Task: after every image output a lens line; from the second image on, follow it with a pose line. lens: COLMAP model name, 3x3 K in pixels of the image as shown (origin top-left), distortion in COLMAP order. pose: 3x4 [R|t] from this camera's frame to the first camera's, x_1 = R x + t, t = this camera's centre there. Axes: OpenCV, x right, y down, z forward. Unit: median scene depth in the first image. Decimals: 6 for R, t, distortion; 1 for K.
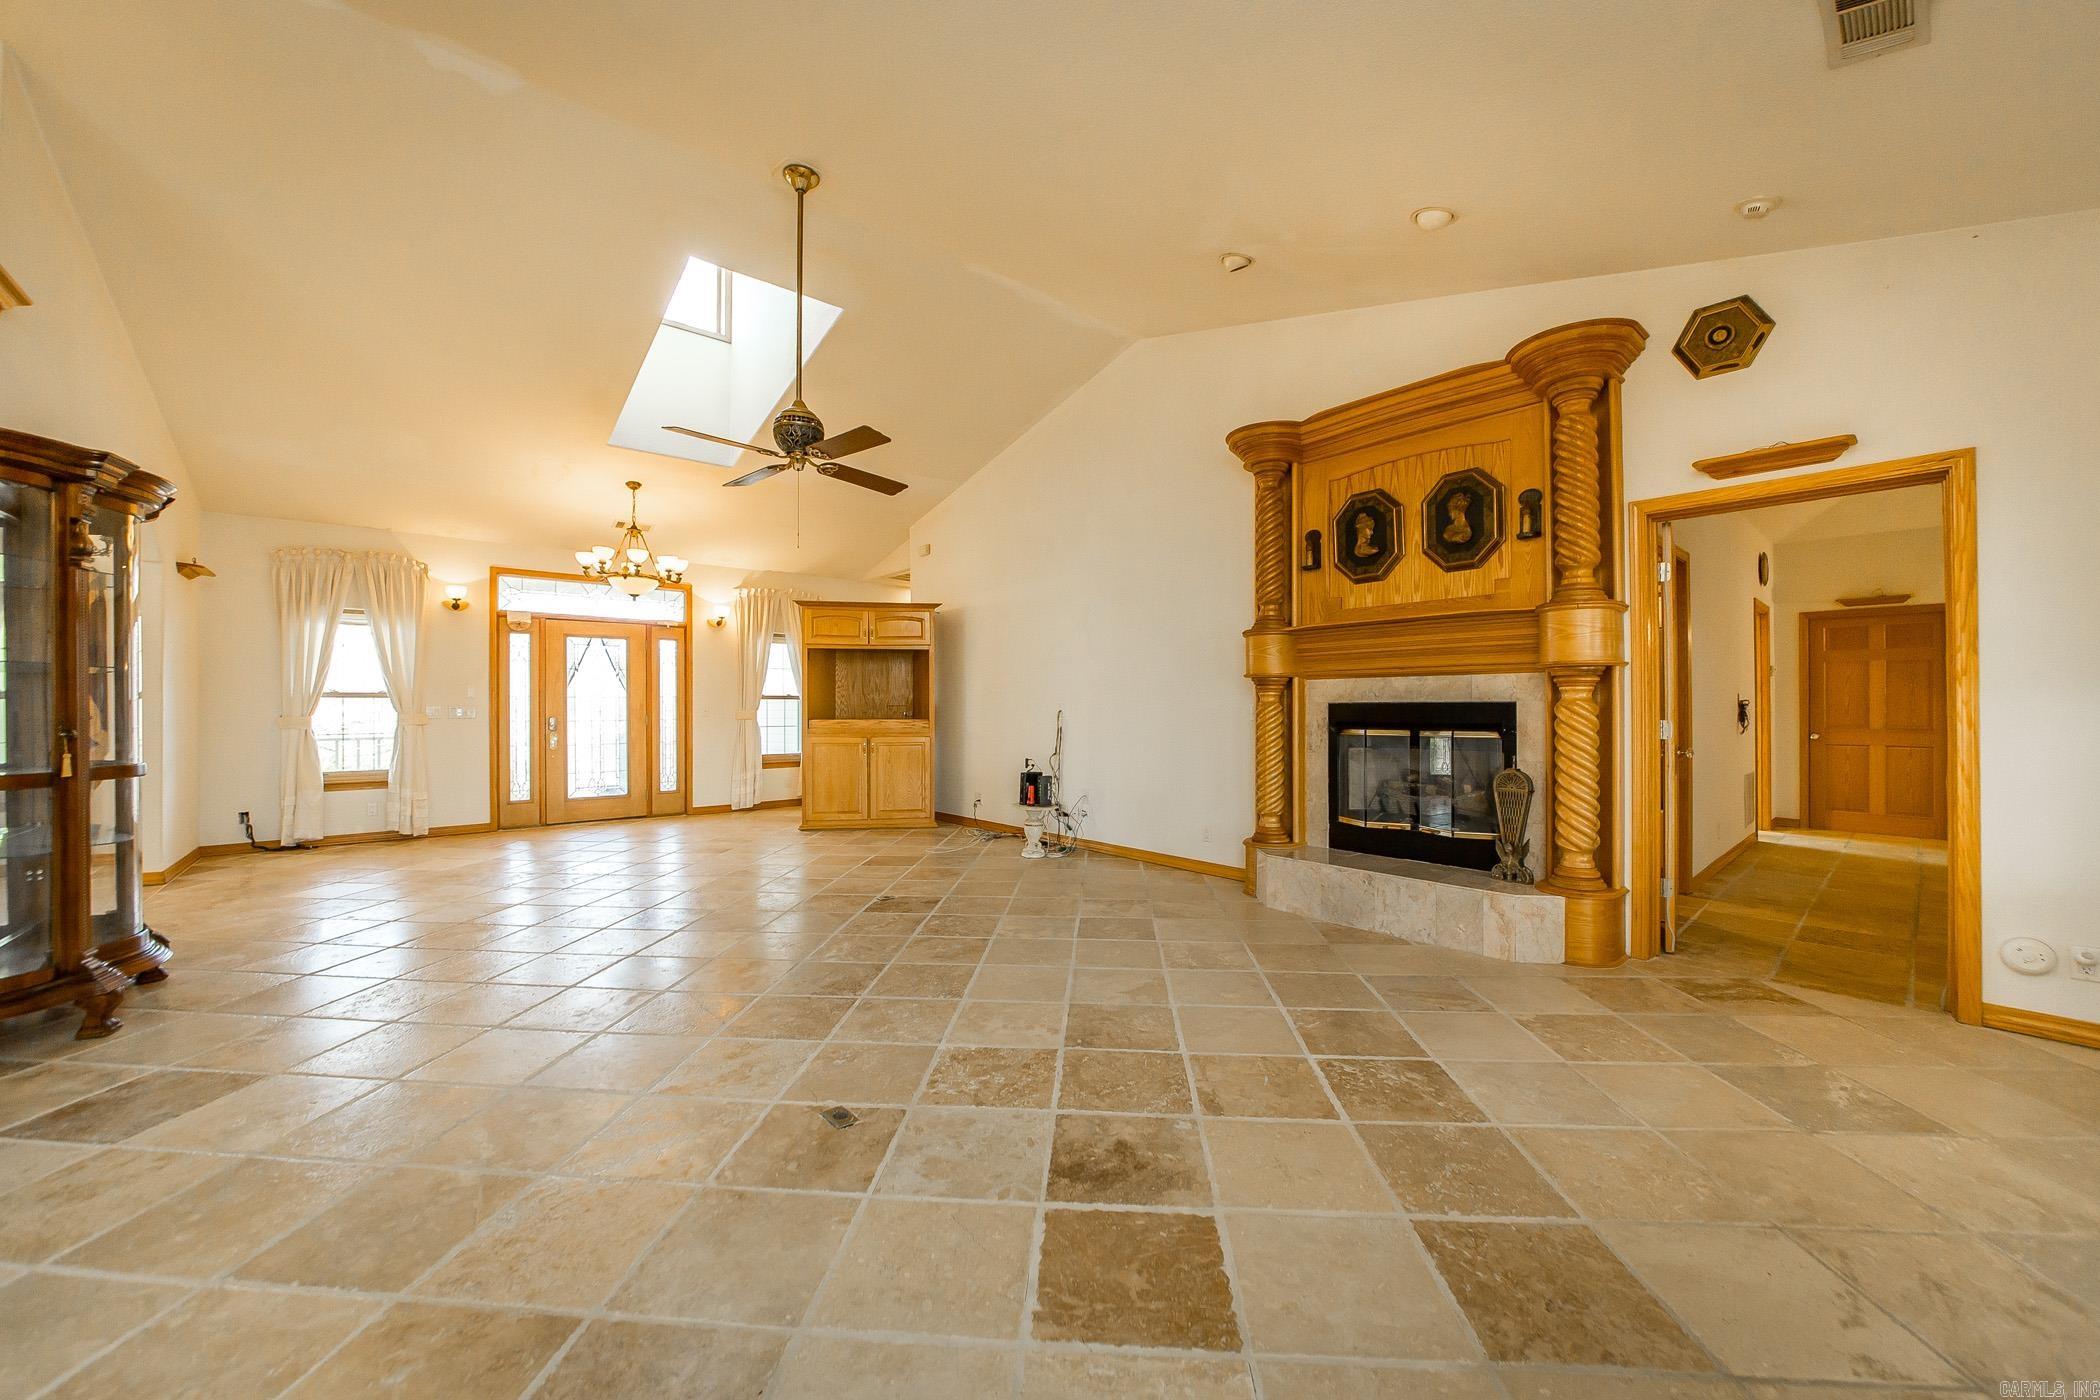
lens RADIAL K [[787.8, 0, 1043.3], [0, 787.8, 698.8], [0, 0, 1]] dist [-0.026139, -0.000676]
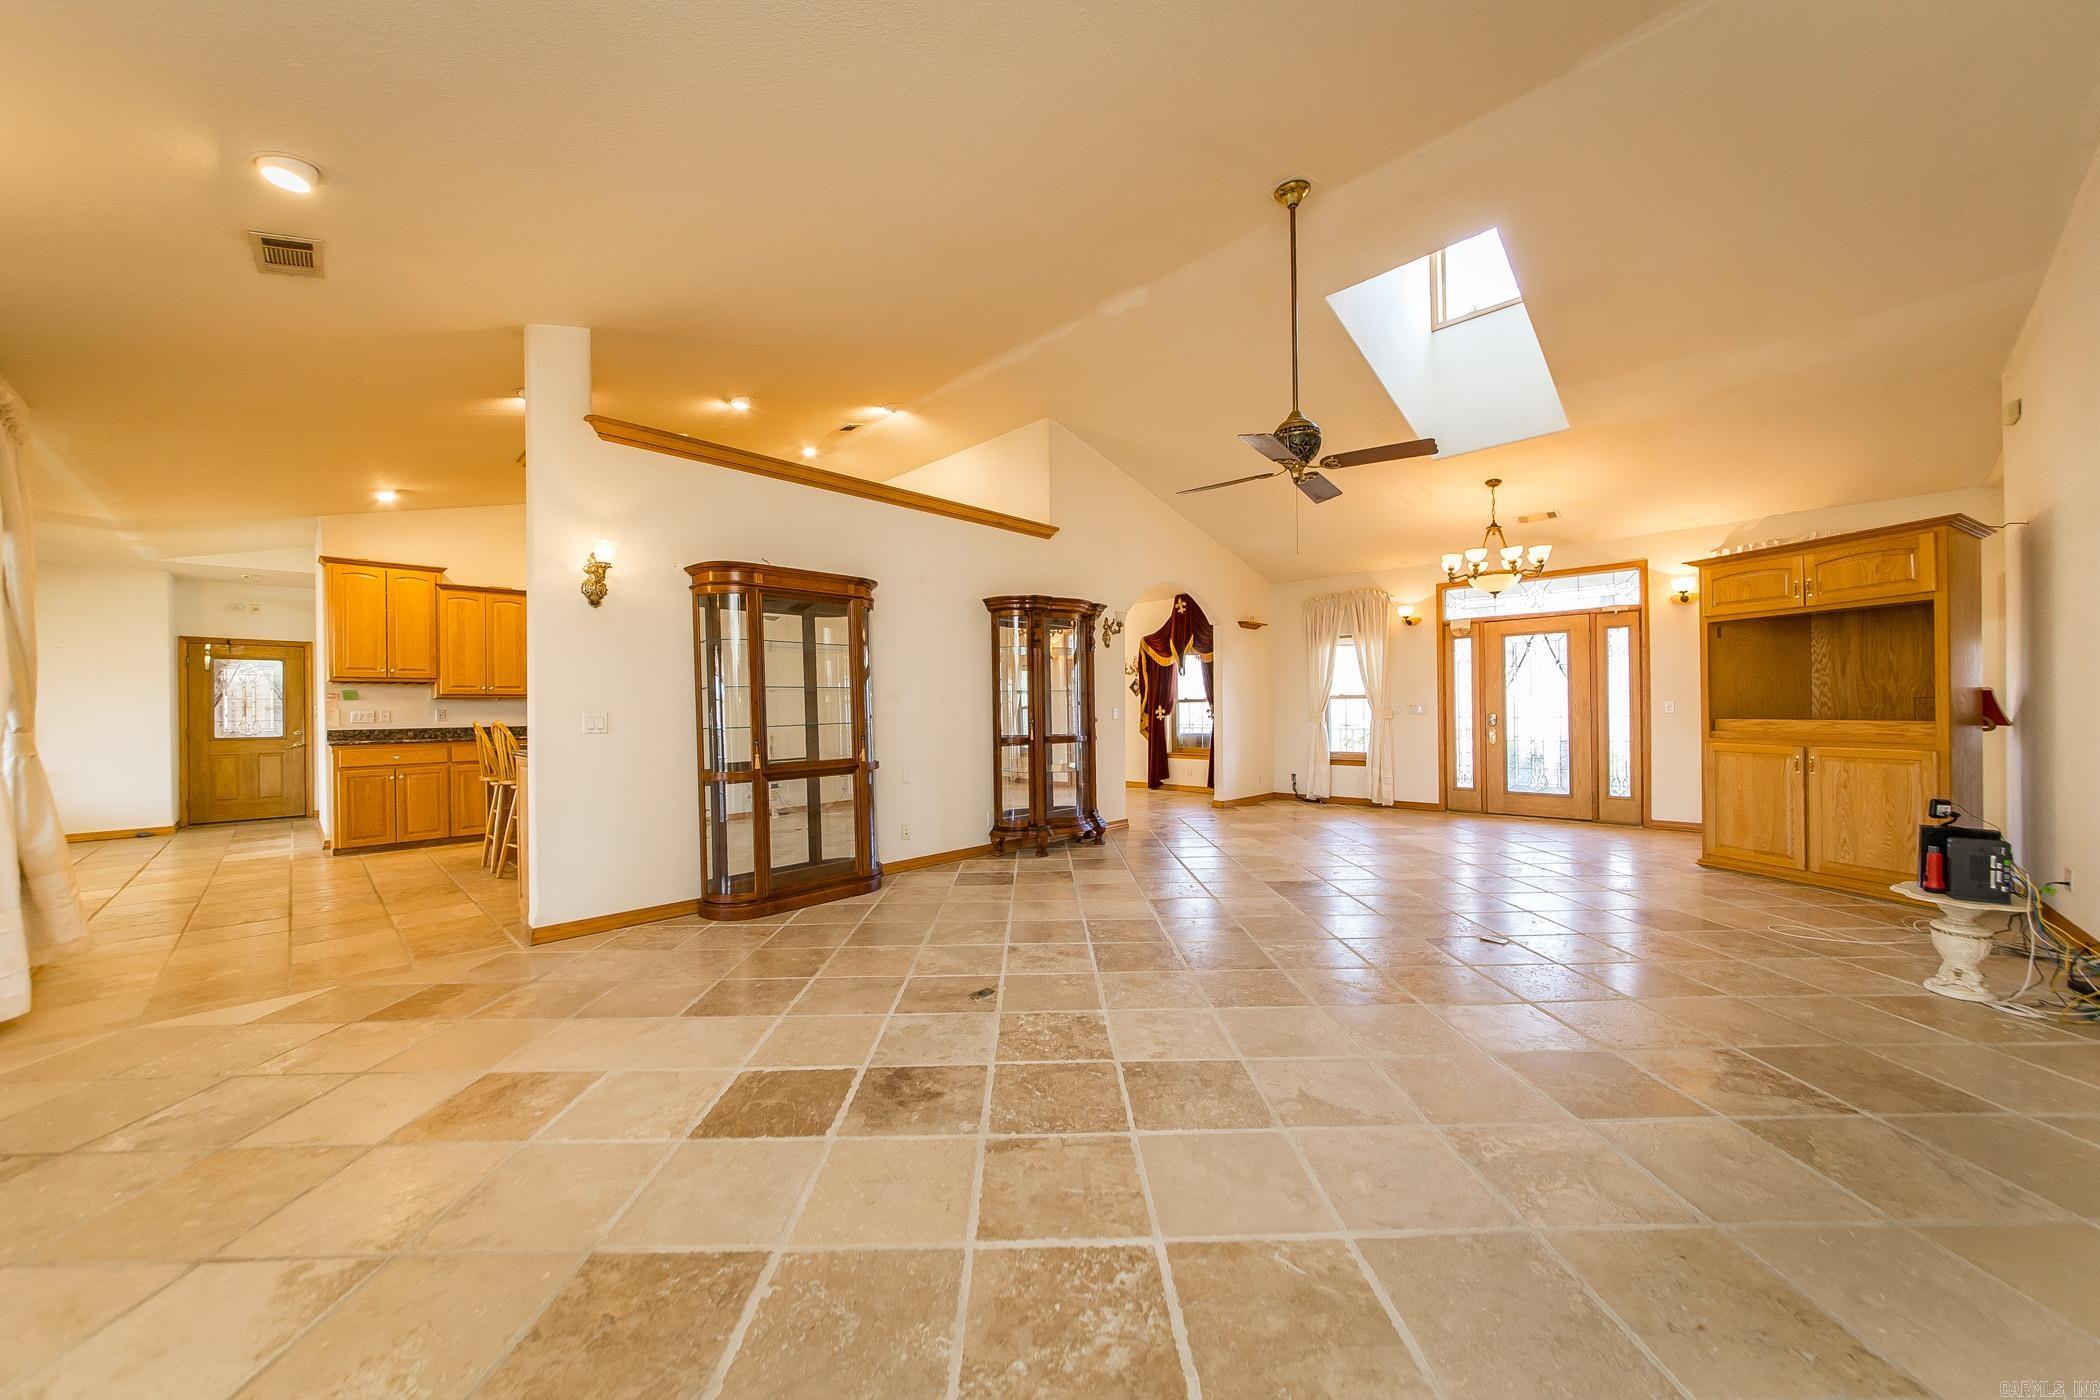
lens RADIAL K [[738.8, 0, 1038.9], [0, 738.8, 706.7], [0, 0, 1]] dist [-0.009240, 0.002197]
pose [[0.080742, -0.003779, -0.996728, 0.326928], [0.023345, 0.999726, -0.001899, 0.001533], [0.996462, -0.023115, 0.080809, 0.294401]]
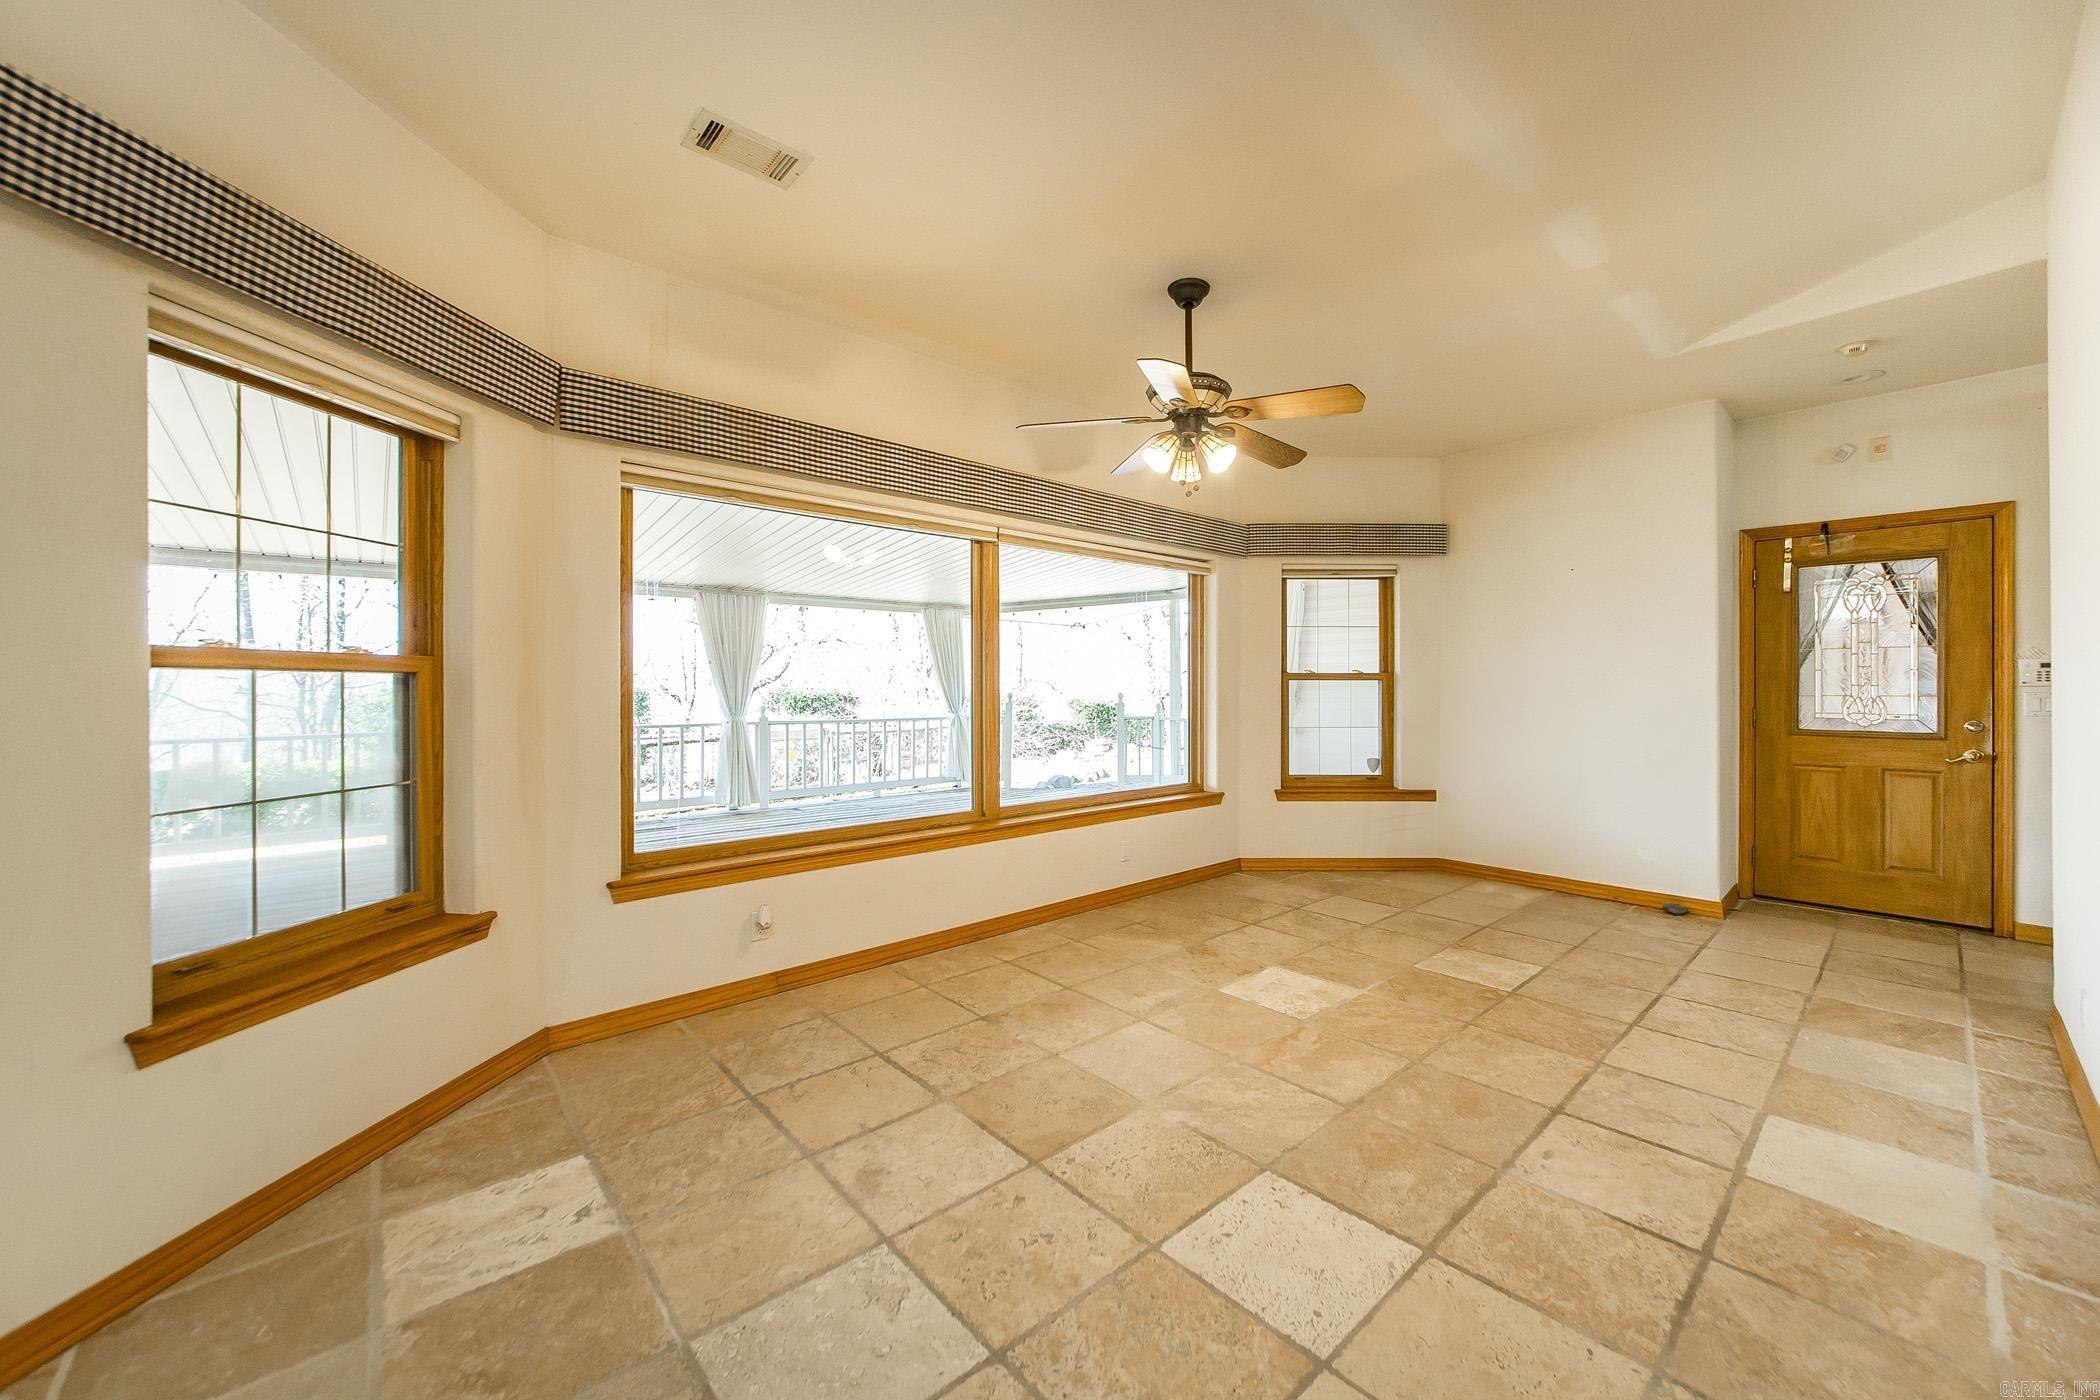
lens RADIAL K [[787.8, 0, 1082.5], [0, 787.8, 690.8], [0, 0, 1]] dist [-0.026139, -0.000676]
pose [[-0.999707, 0.005667, -0.023533, -0.767736], [0.005912, 0.999929, -0.010378, -0.014872], [0.023473, -0.010514, -0.999669, -0.692689]]
